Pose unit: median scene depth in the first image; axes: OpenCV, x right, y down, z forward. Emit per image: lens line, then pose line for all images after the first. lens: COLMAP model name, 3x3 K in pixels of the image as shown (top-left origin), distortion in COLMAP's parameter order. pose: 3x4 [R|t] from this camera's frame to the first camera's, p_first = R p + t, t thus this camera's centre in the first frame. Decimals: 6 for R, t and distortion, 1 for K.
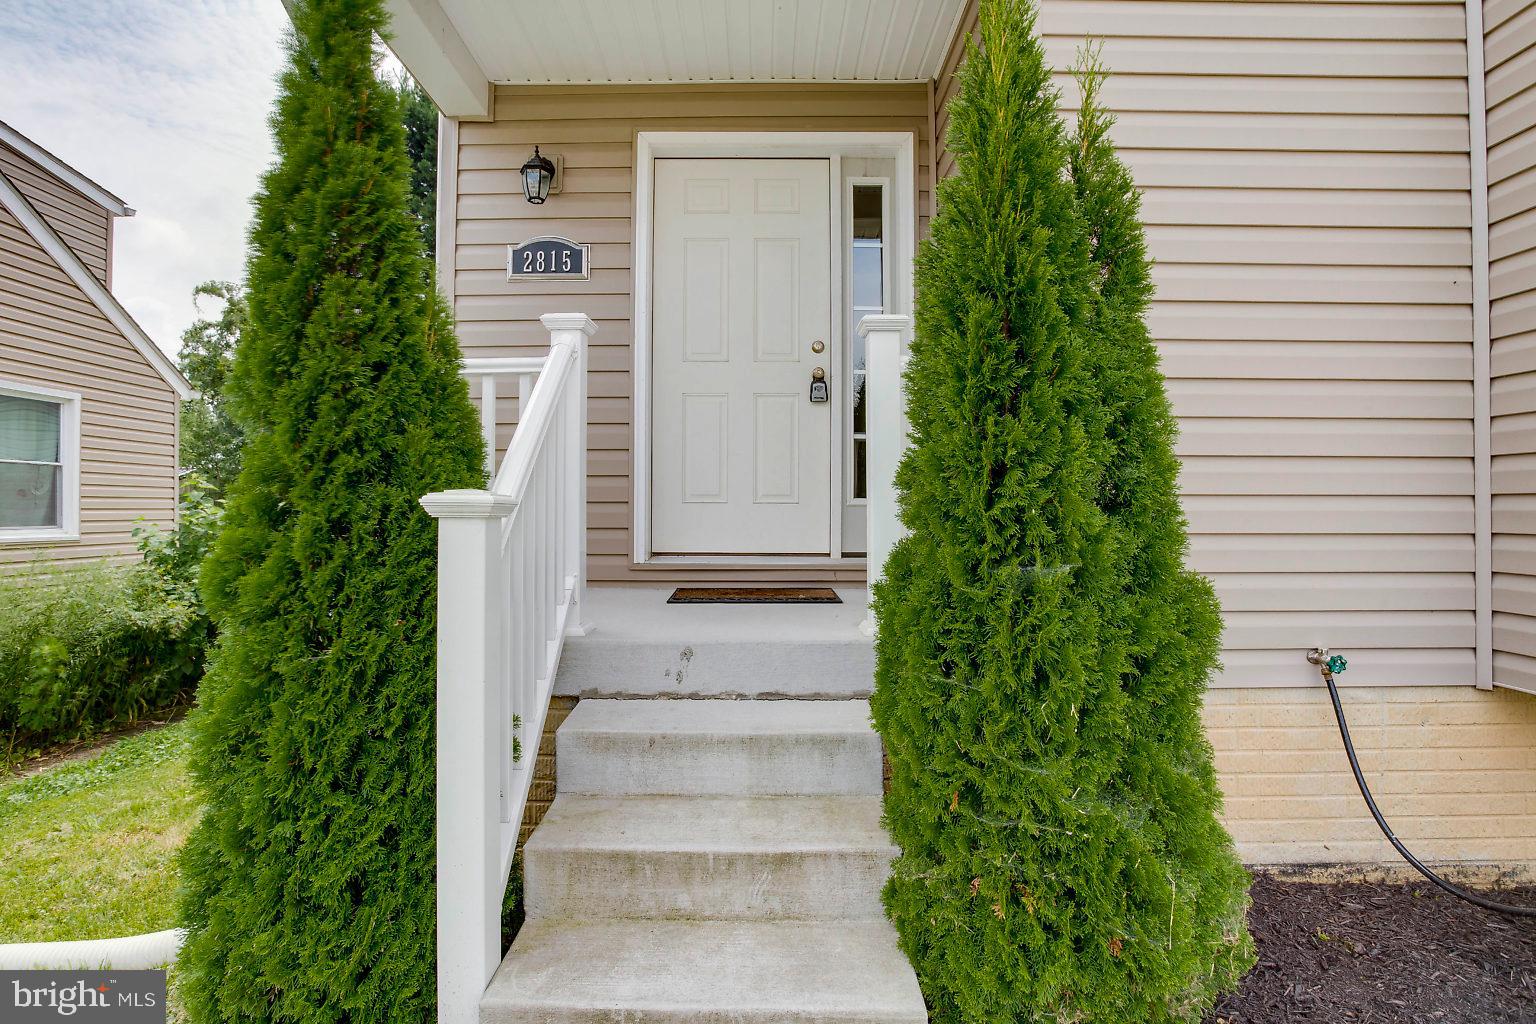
lens RADIAL K [[752.7, 0, 757.8], [0, 752.7, 508.1], [0, 0, 1]] dist [-0.061172, 0.023078]
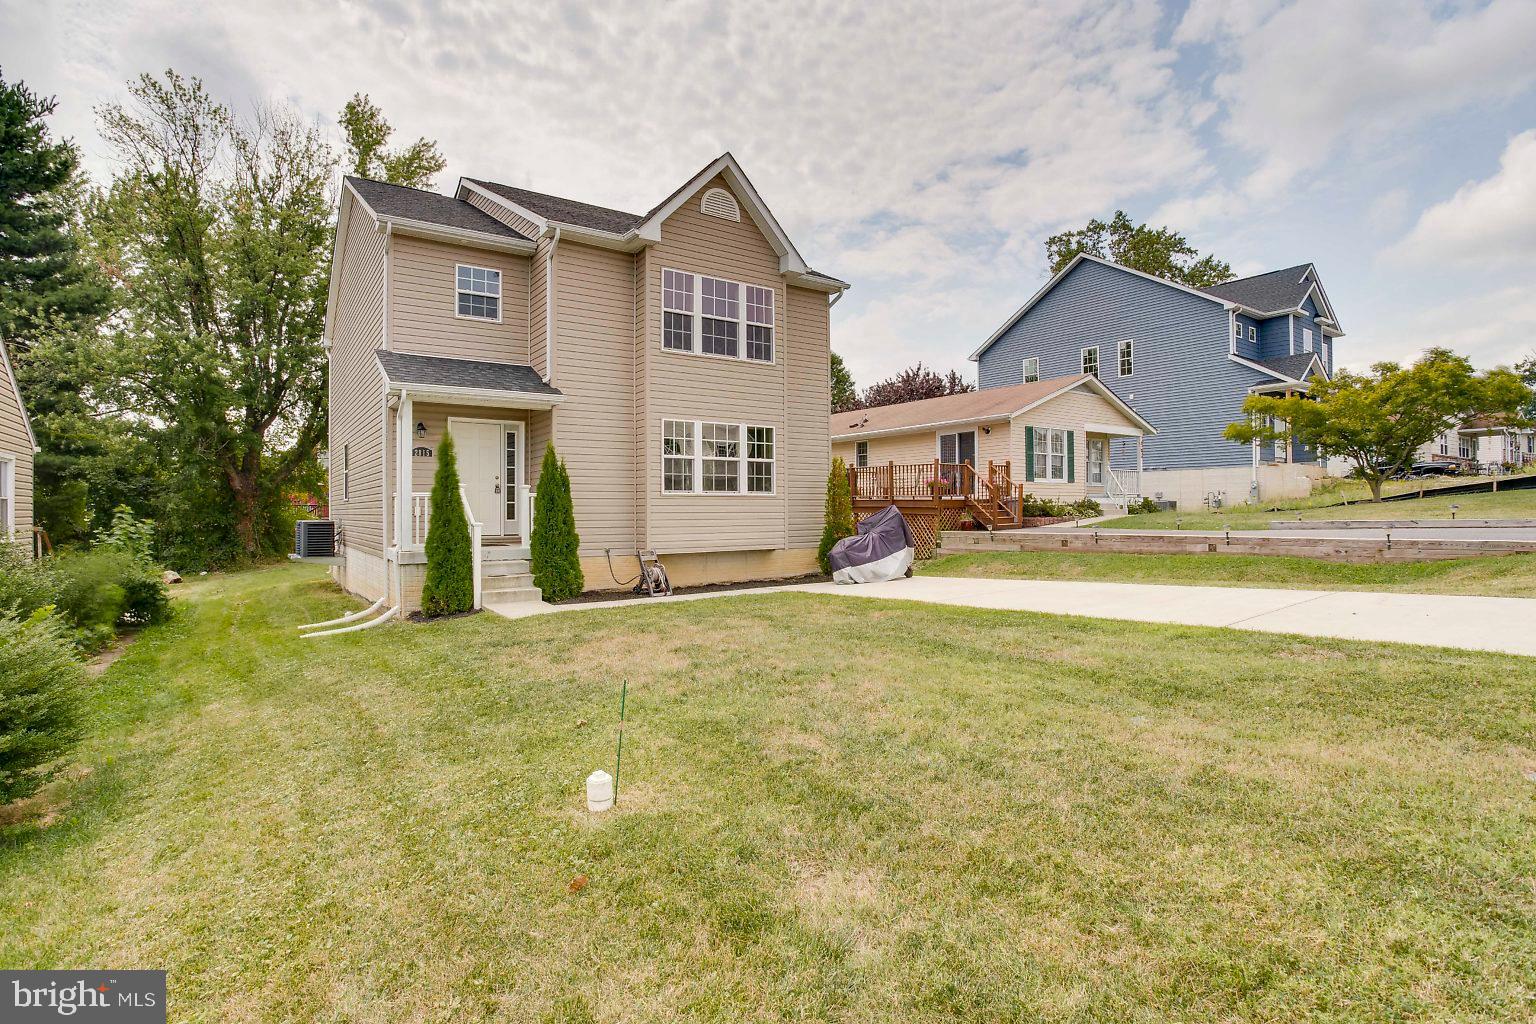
lens RADIAL K [[752.7, 0, 757.8], [0, 752.7, 508.1], [0, 0, 1]] dist [-0.061172, 0.023078]
pose [[0.821669, 0.001775, 0.569962, -0.979662], [0.001764, 0.999982, -0.005656, -0.047498], [-0.569962, 0.005653, 0.821651, -2.790253]]
